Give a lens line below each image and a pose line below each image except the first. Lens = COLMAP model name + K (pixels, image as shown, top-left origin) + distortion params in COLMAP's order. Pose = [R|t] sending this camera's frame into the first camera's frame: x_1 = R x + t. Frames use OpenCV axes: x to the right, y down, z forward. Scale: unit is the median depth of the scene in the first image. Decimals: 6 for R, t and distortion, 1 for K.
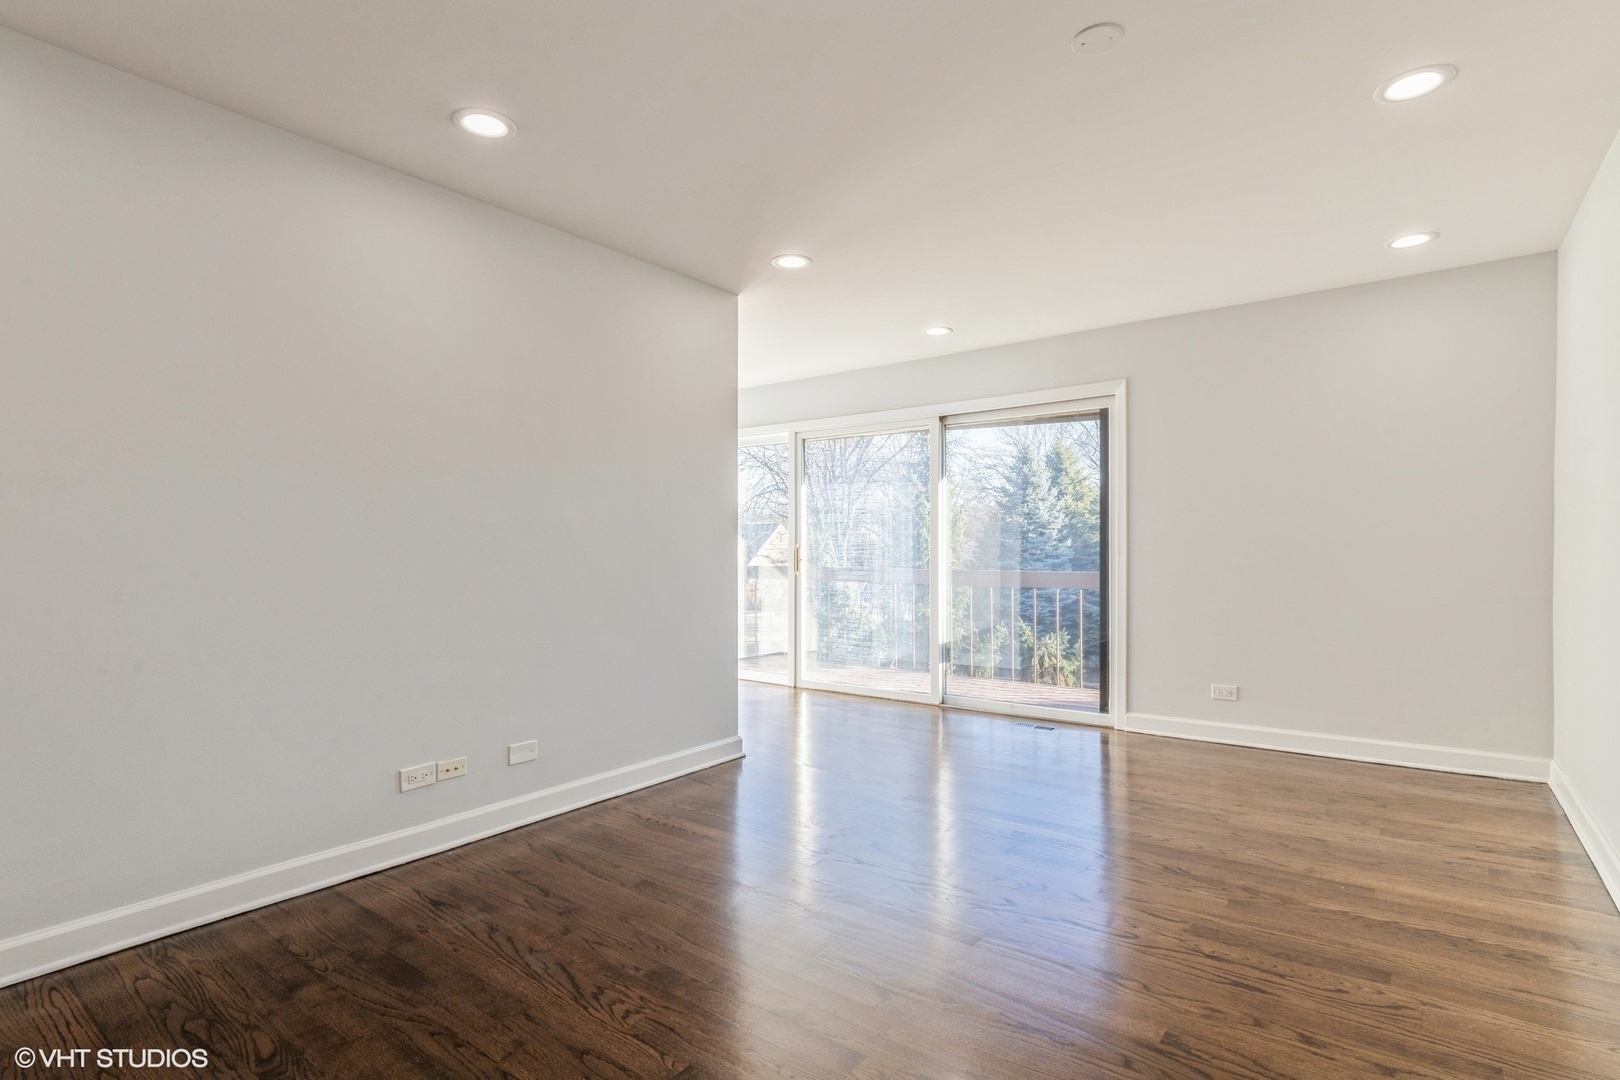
lens RADIAL K [[786.2, 0, 815.5], [0, 786.2, 550.1], [0, 0, 1]] dist [0.000925, 0.000170]
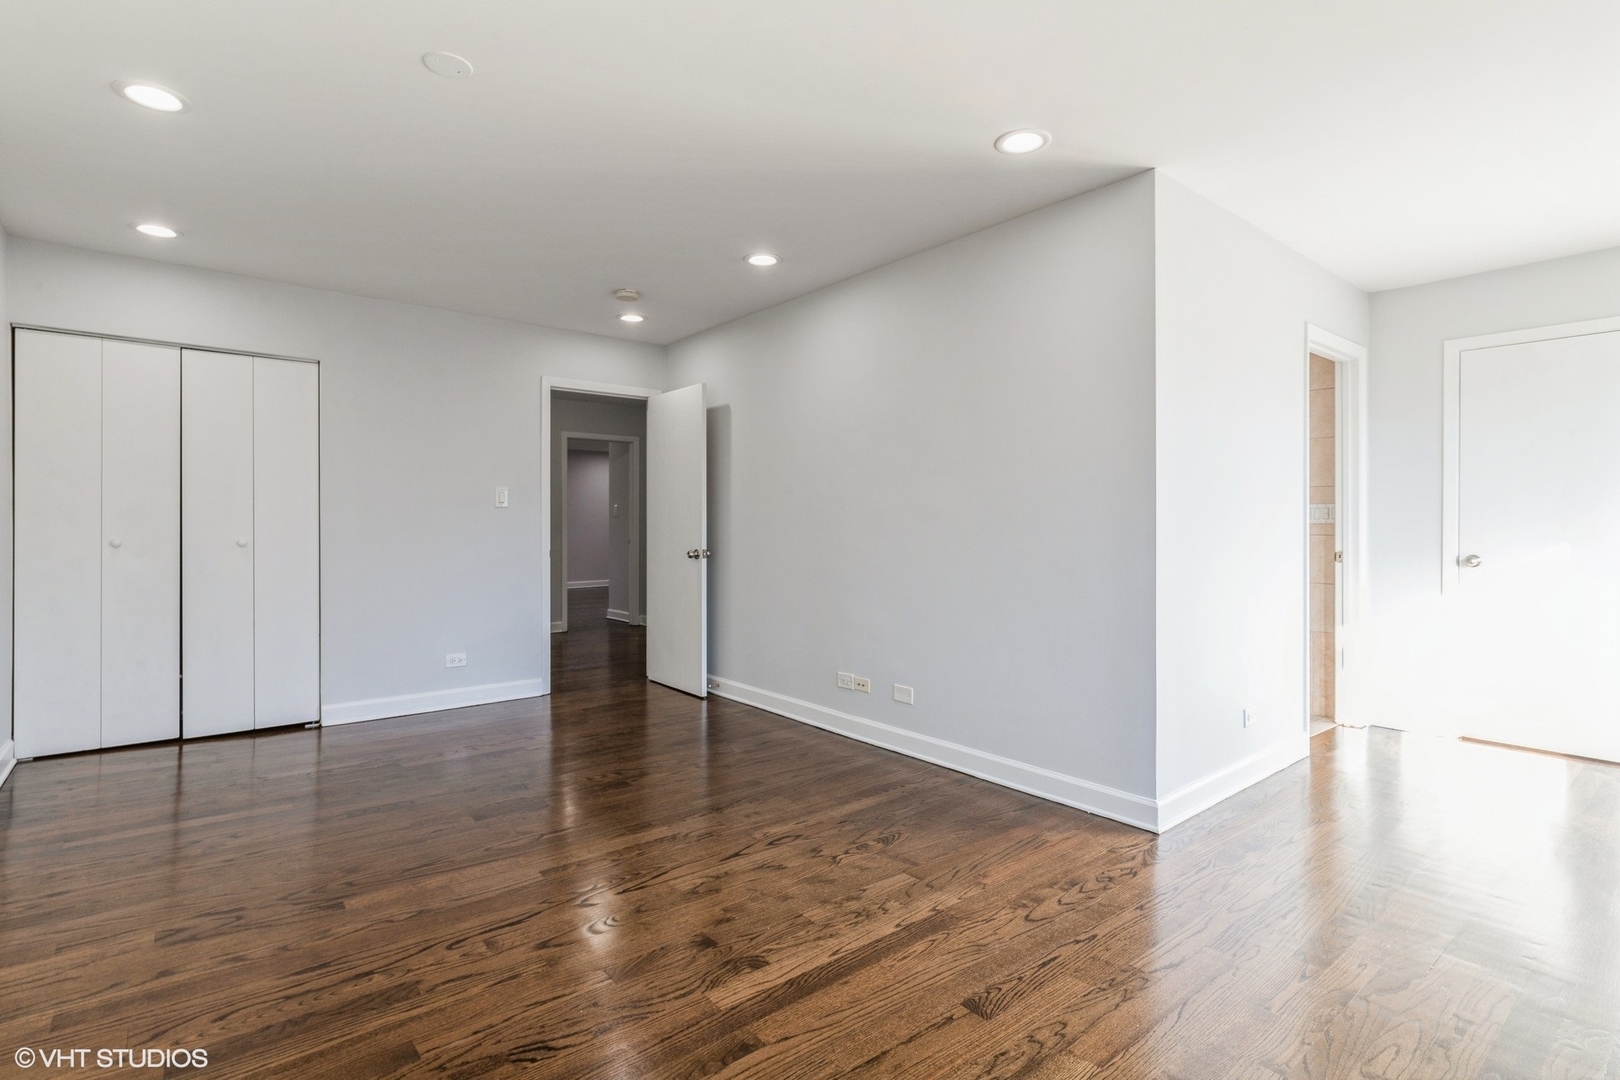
lens RADIAL K [[786.2, 0, 818.6], [0, 786.2, 532.2], [0, 0, 1]] dist [0.000925, 0.000170]
pose [[-0.228369, 0.010825, -0.973514, 1.001045], [-0.004730, 0.999914, 0.012228, -0.012321], [0.973563, 0.007397, -0.228298, 1.351578]]
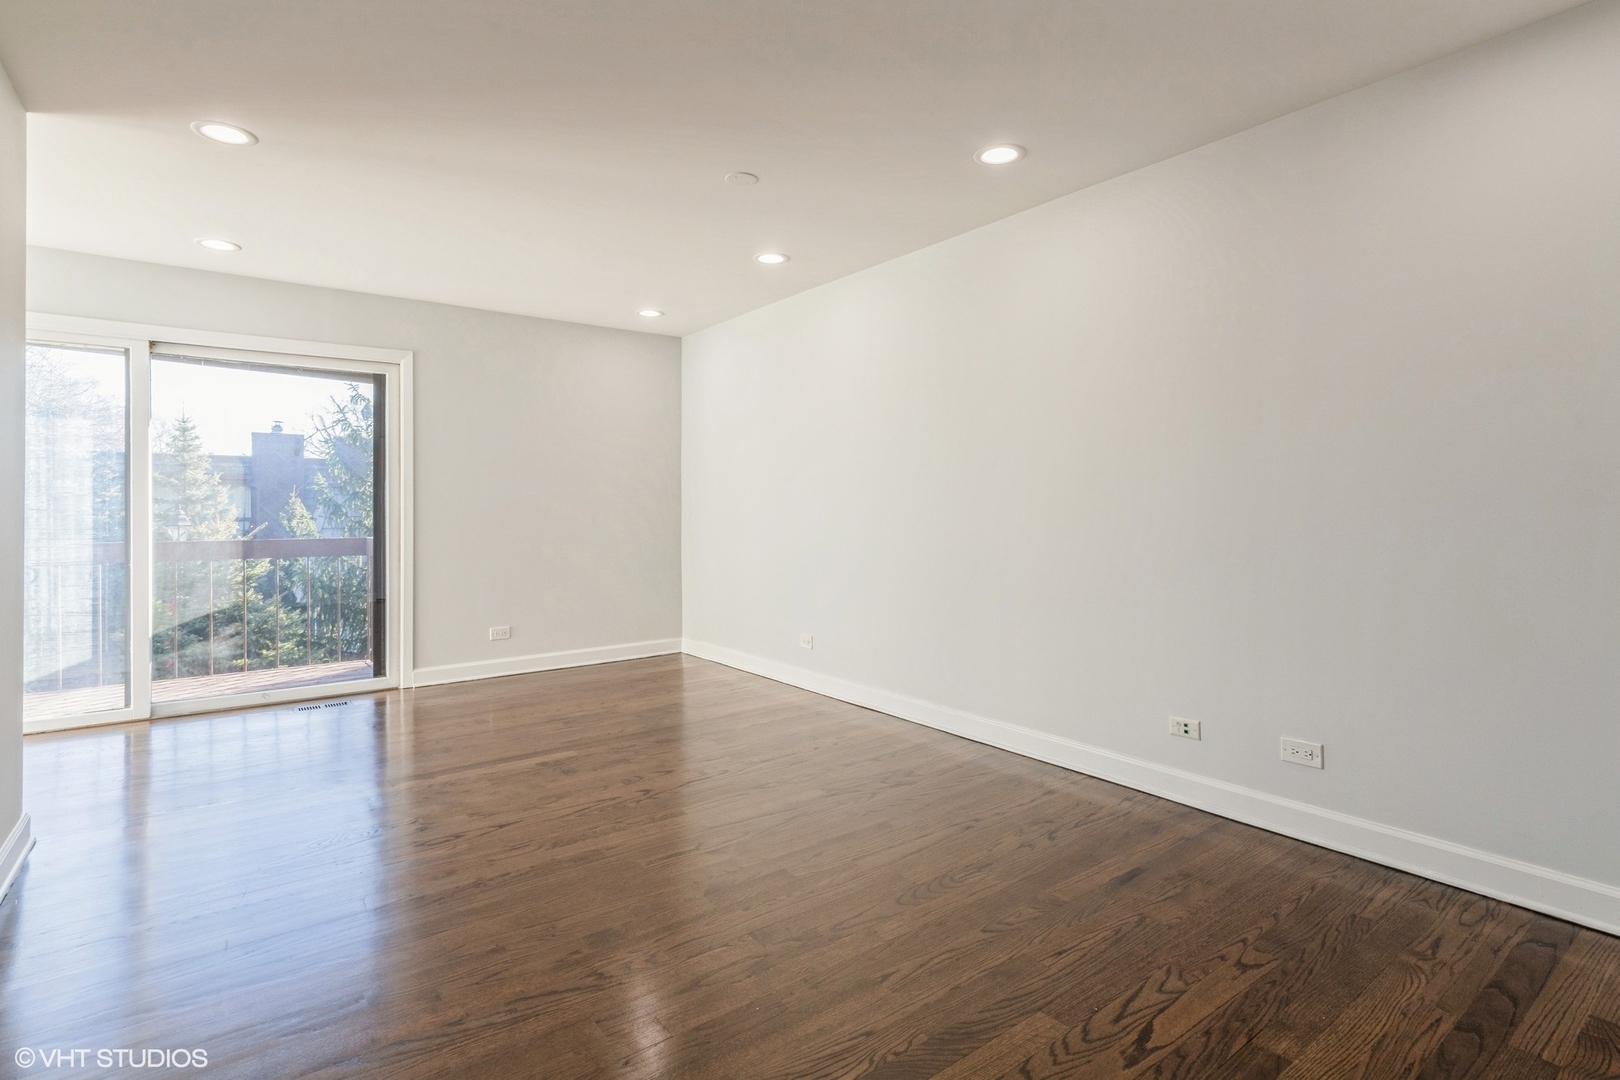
lens RADIAL K [[786.2, 0, 806.0], [0, 786.2, 502.4], [0, 0, 1]] dist [0.000925, 0.000170]
pose [[0.282553, 0.013573, 0.959156, -0.817802], [0.004649, 0.999869, -0.015519, 0.004840], [-0.959240, 0.008844, 0.282453, 0.353870]]
